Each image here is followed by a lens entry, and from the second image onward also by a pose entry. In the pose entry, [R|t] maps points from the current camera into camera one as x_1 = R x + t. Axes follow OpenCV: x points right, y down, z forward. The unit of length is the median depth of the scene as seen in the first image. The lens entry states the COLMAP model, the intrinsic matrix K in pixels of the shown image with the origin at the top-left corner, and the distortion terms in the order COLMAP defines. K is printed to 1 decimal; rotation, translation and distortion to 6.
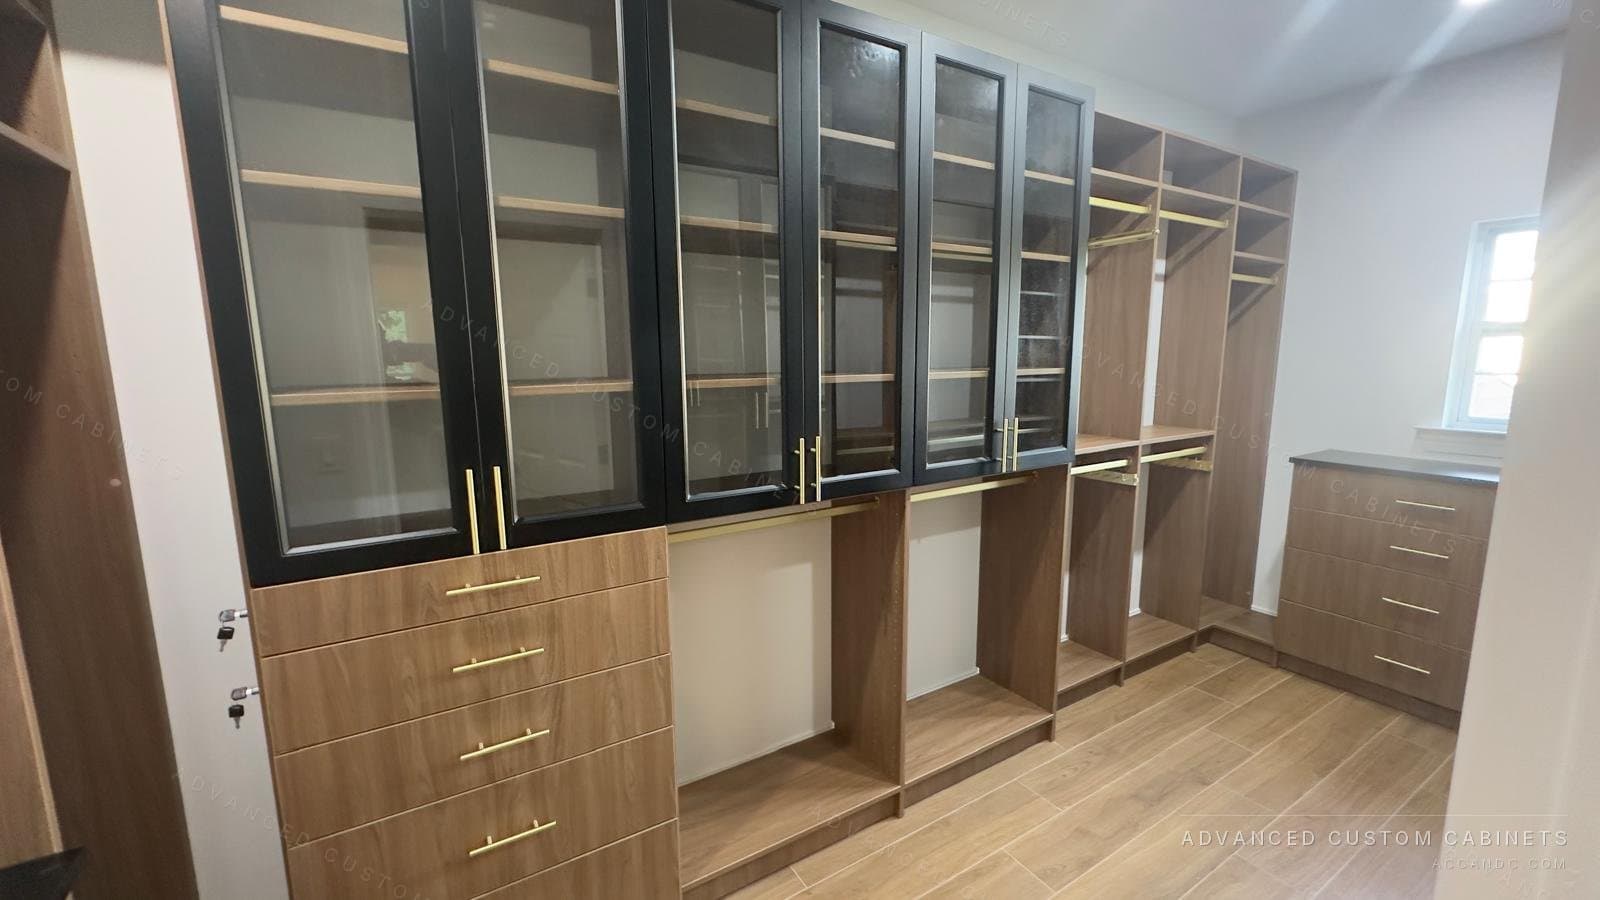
lens RADIAL K [[647.4, 0, 807.4], [0, 647.4, 452.3], [0, 0, 1]] dist [0.003117, 0.001163]
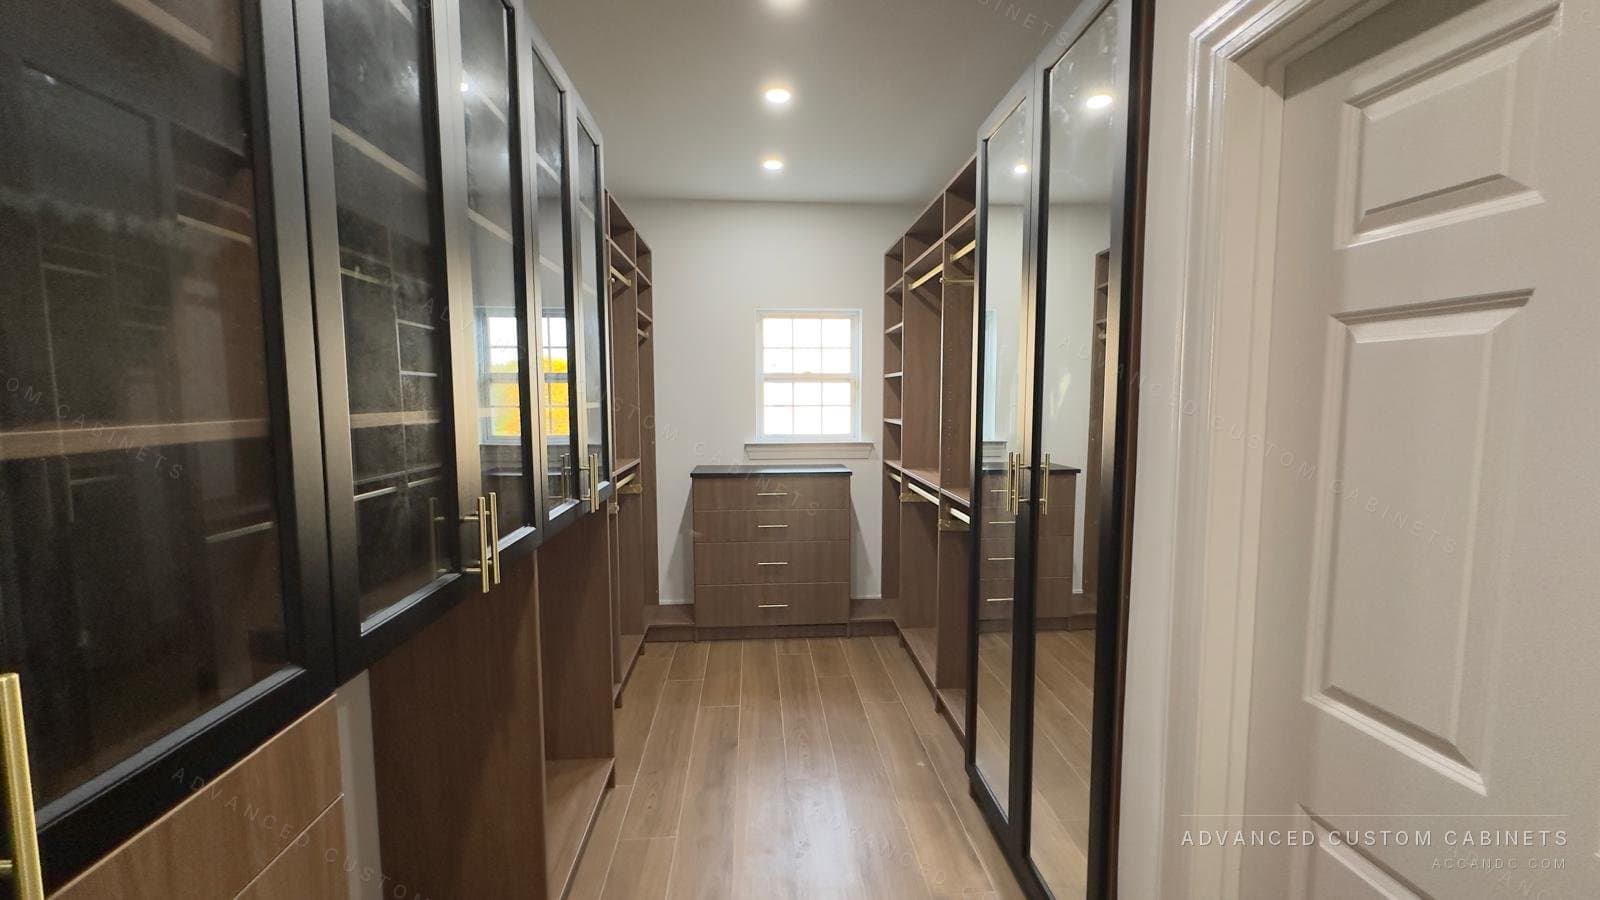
lens RADIAL K [[647.4, 0, 804.9], [0, 647.4, 448.3], [0, 0, 1]] dist [0.003117, 0.001163]
pose [[0.464491, -0.072555, 0.882601, -0.270148], [0.131327, 0.991262, 0.012374, -0.027167], [-0.875786, 0.110162, 0.469960, 0.202568]]
